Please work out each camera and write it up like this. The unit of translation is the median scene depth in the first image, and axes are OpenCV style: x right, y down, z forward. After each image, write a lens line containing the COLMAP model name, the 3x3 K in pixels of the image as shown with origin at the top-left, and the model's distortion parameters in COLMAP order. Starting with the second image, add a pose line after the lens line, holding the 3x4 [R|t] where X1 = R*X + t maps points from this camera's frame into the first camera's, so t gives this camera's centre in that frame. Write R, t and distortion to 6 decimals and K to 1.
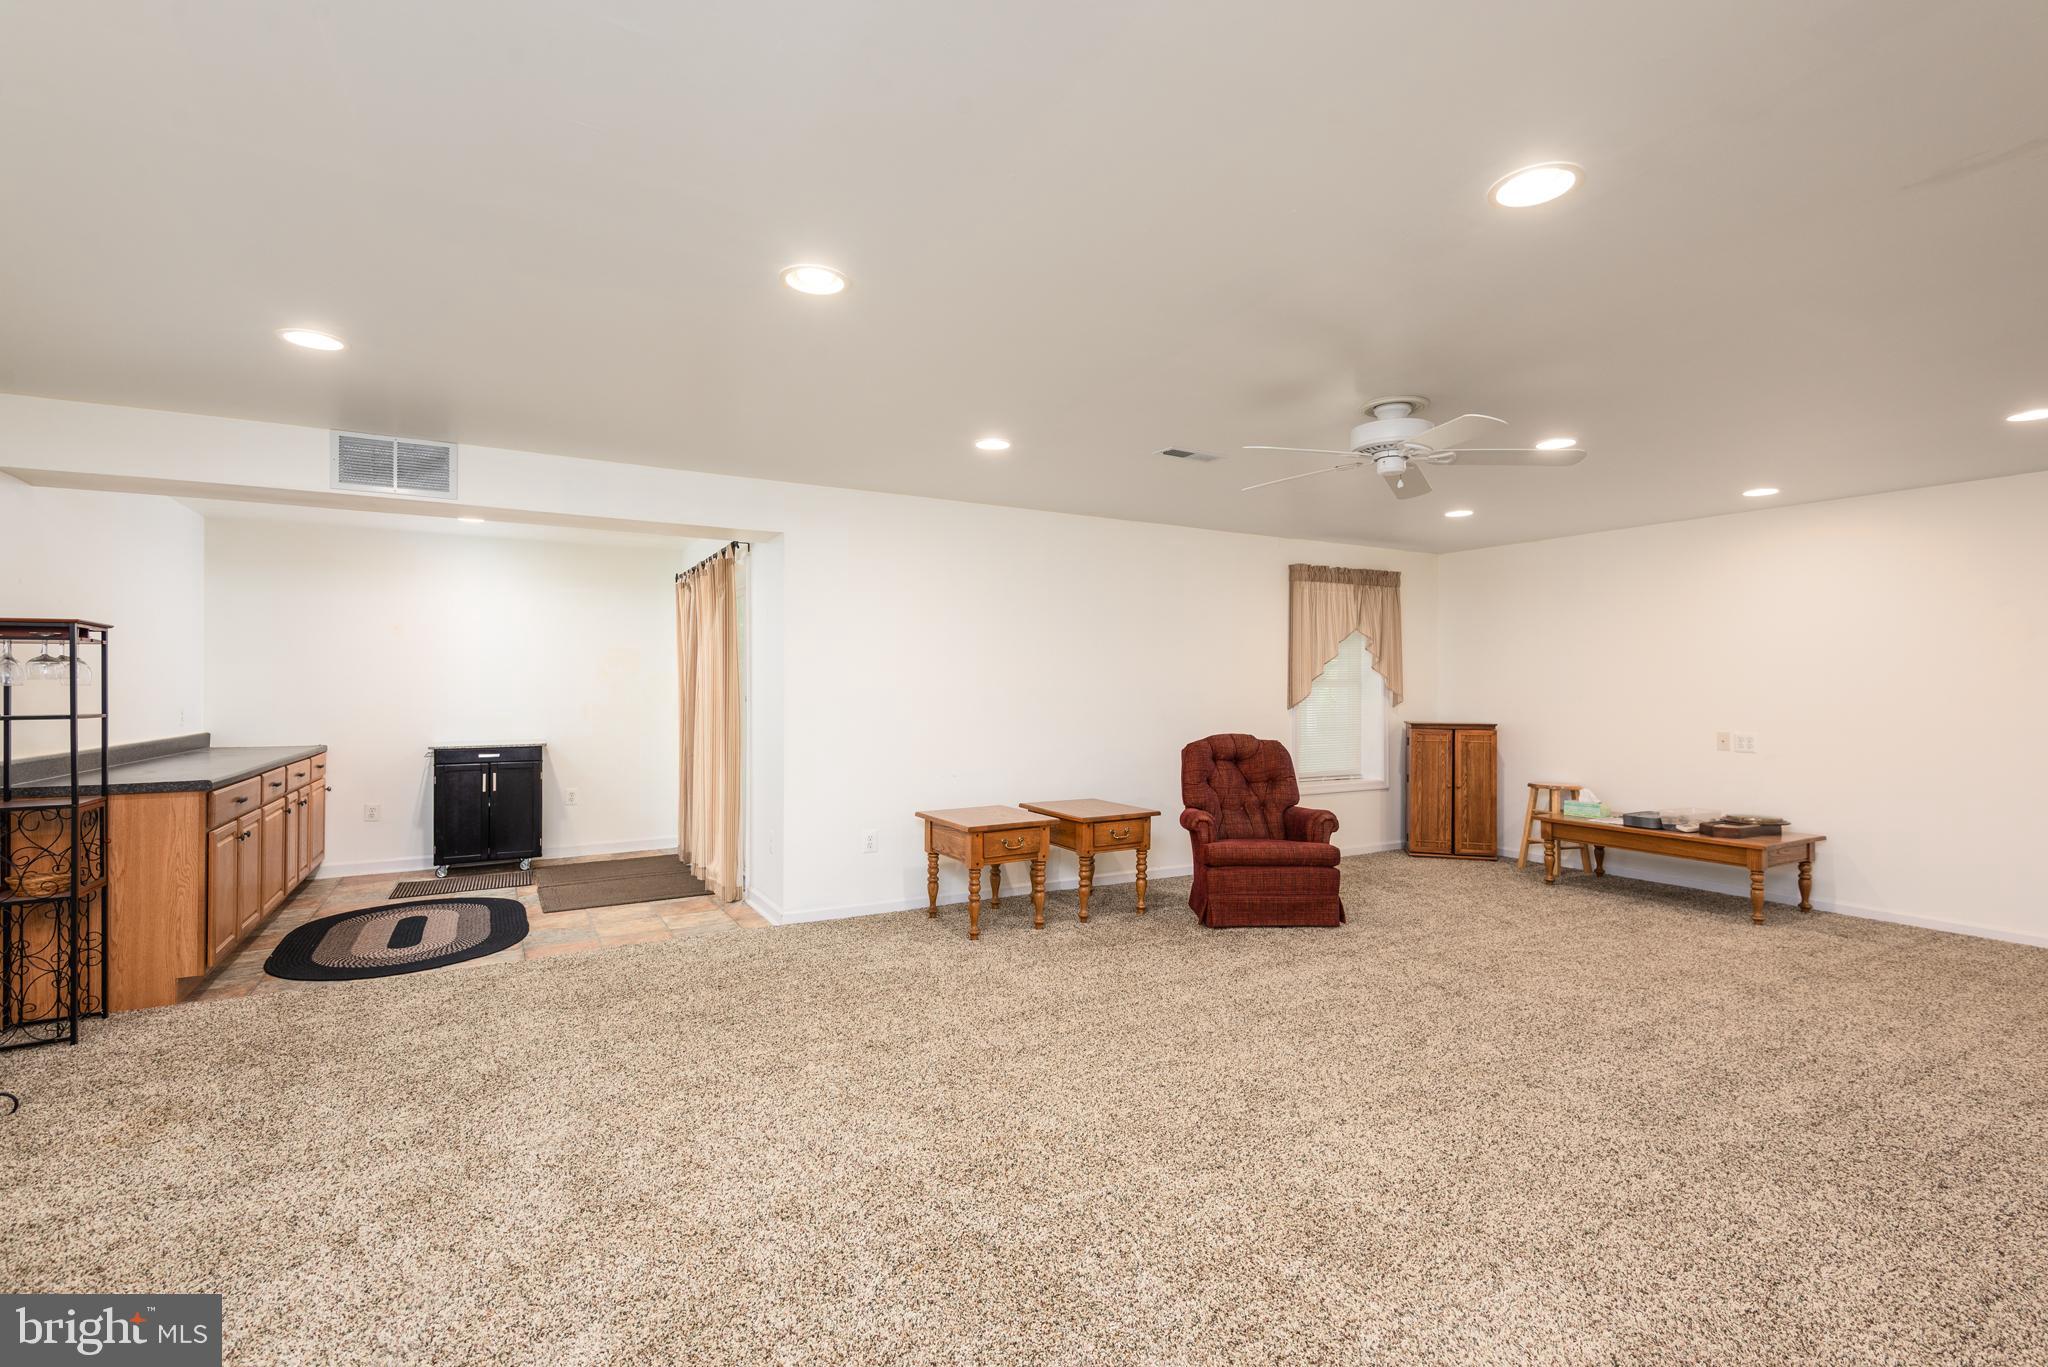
lens RADIAL K [[932.1, 0, 1024.4], [0, 932.1, 677.3], [0, 0, 1]] dist [-0.004292, -0.000089]
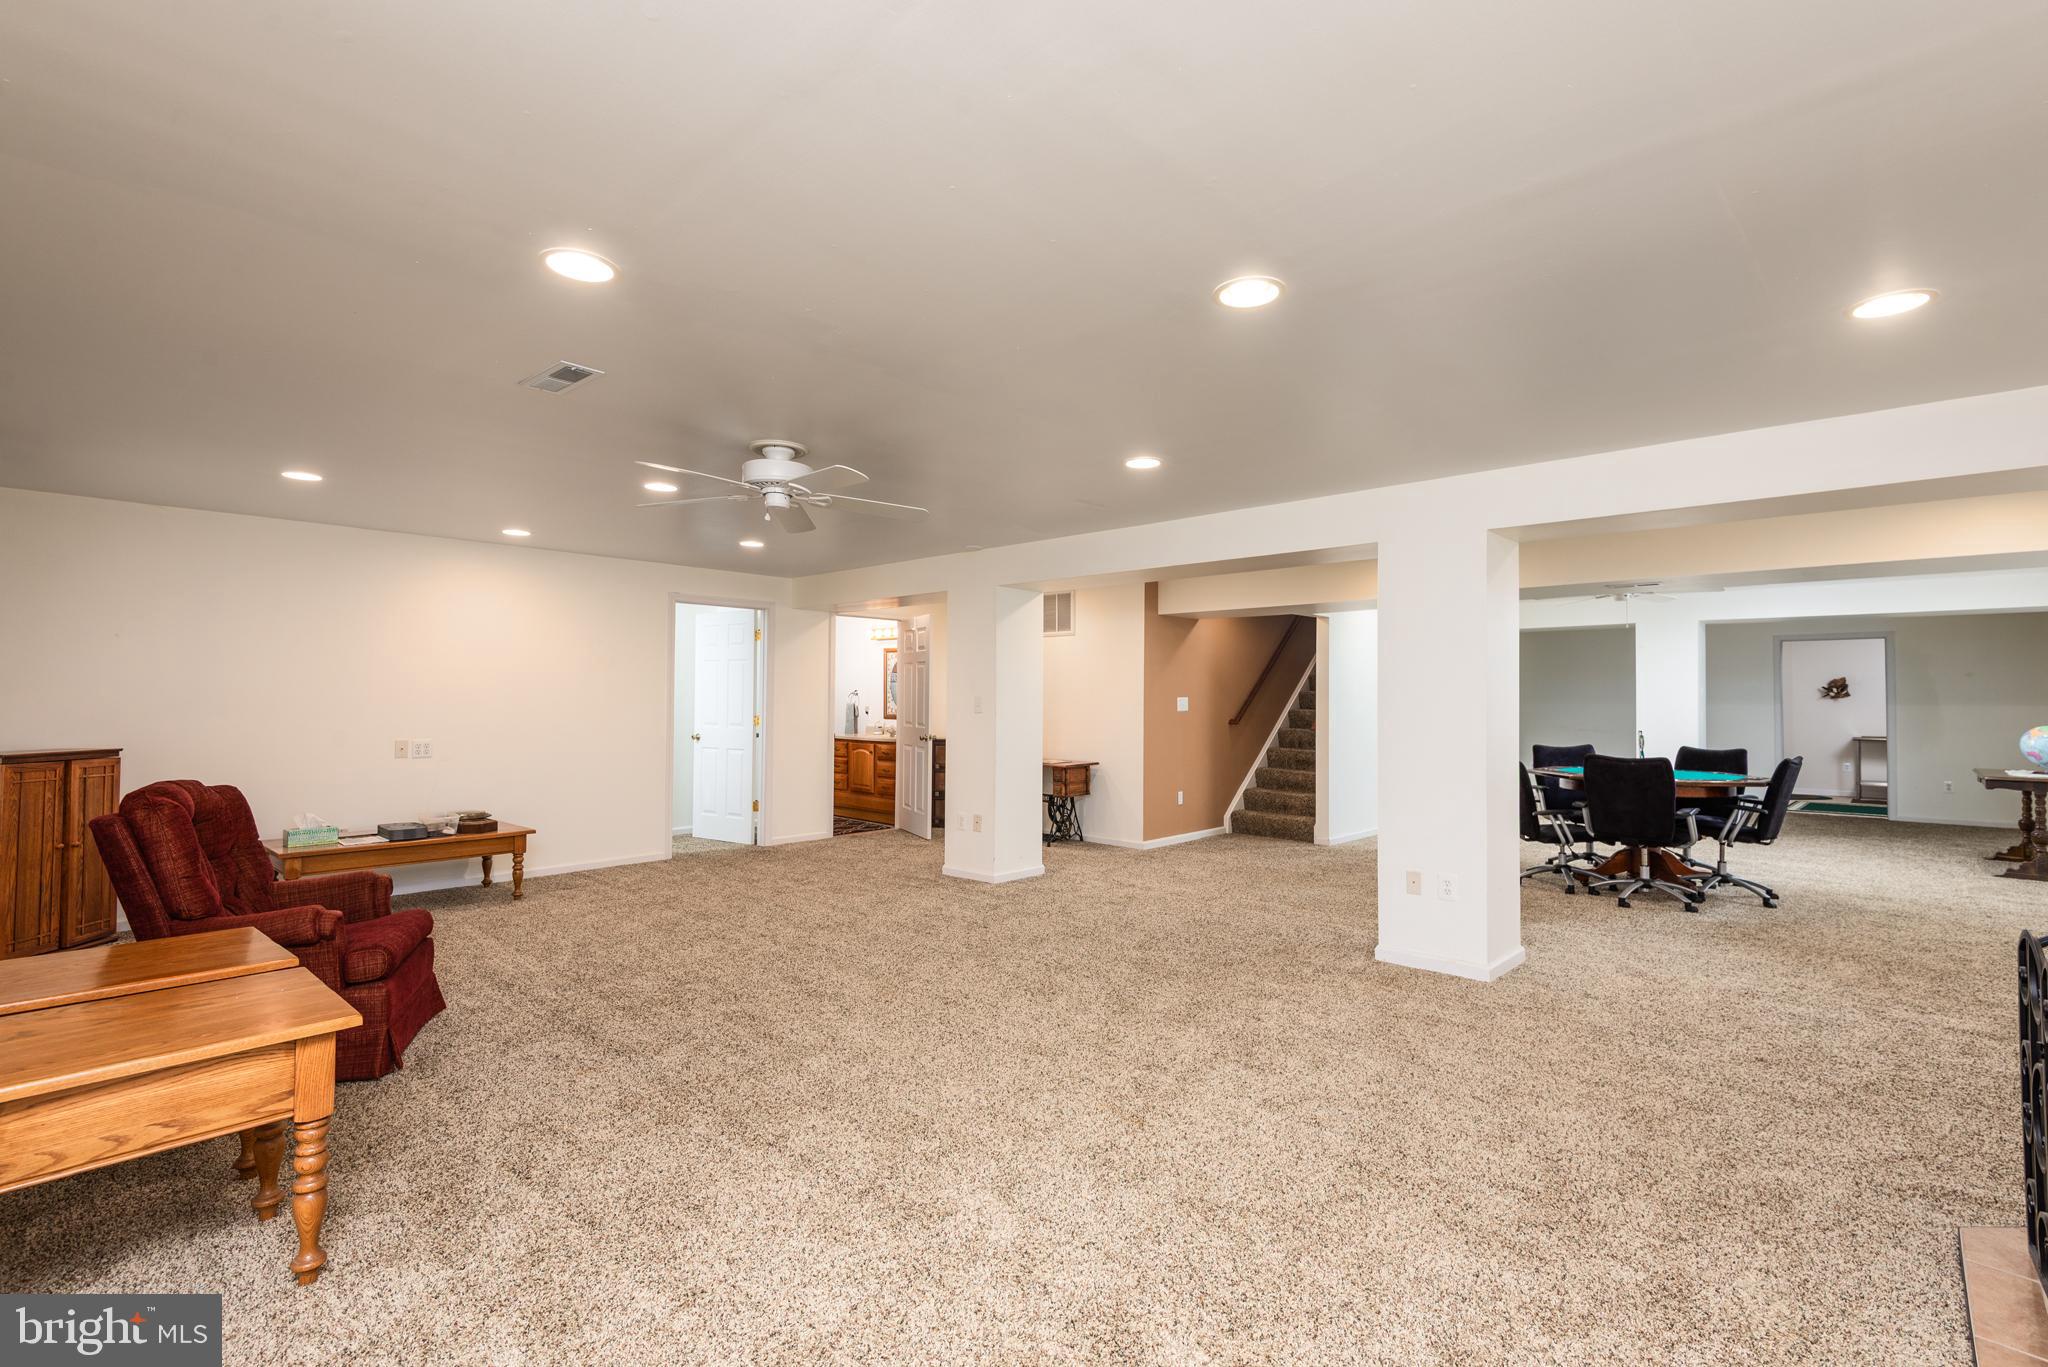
lens RADIAL K [[932.1, 0, 1025.0], [0, 932.1, 692.4], [0, 0, 1]] dist [-0.004292, -0.000089]
pose [[-0.306251, 0.003481, 0.951944, -0.457524], [-0.010939, 0.999914, -0.007176, 0.004858], [-0.951888, -0.012611, -0.306187, 0.654583]]
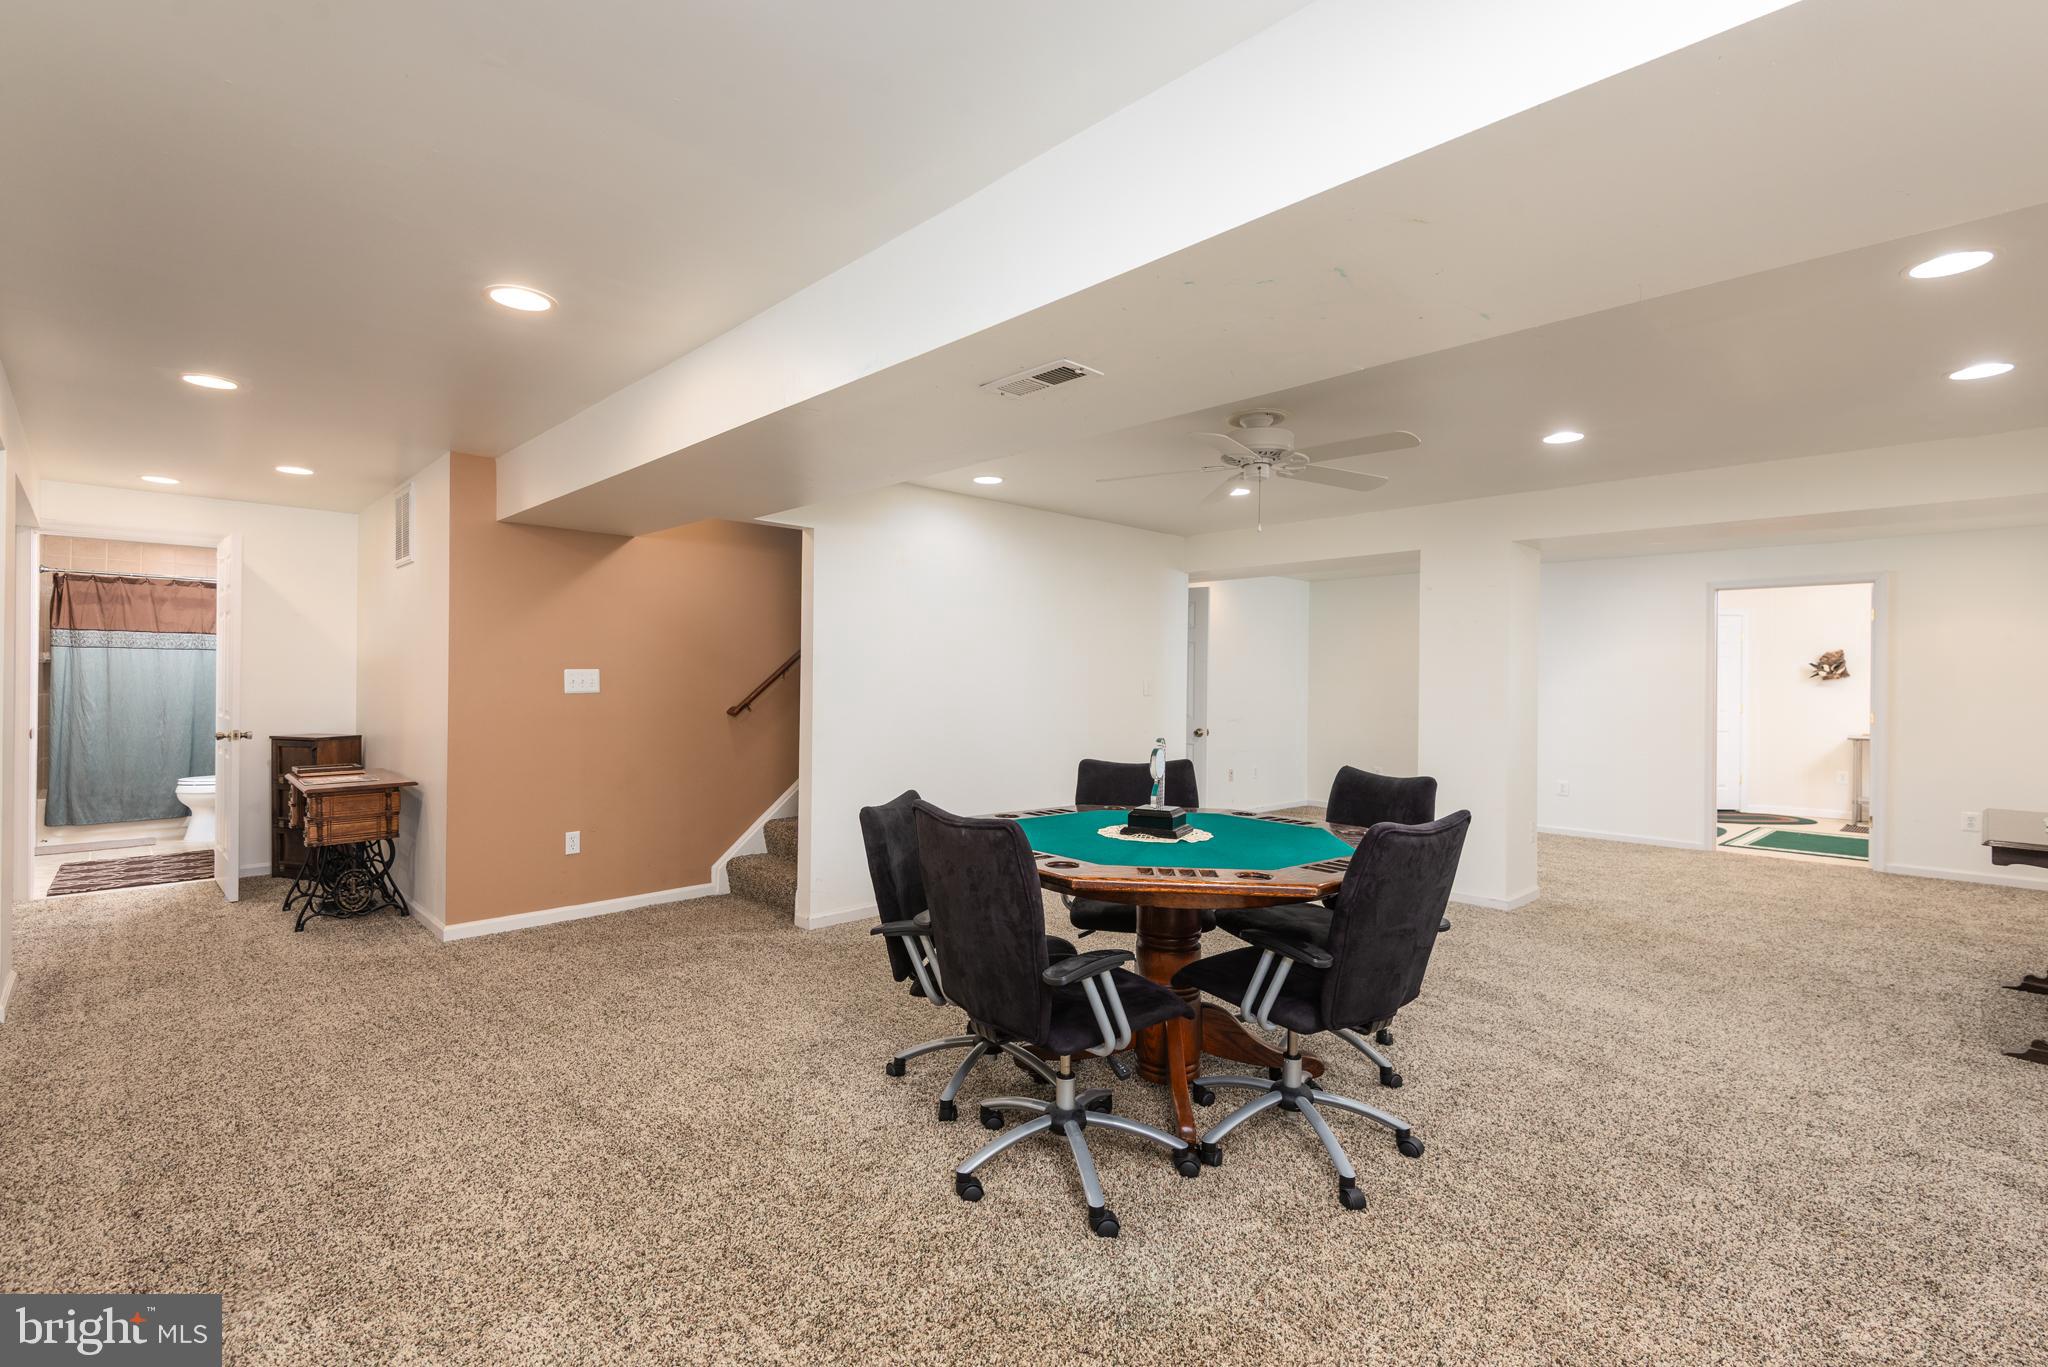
lens RADIAL K [[932.1, 0, 1023.6], [0, 932.1, 686.0], [0, 0, 1]] dist [-0.004292, -0.000089]
pose [[-0.271495, 0.004244, 0.962431, -0.439392], [-0.007167, 0.999954, -0.006431, 0.005456], [-0.962413, -0.008644, -0.271452, 0.615057]]
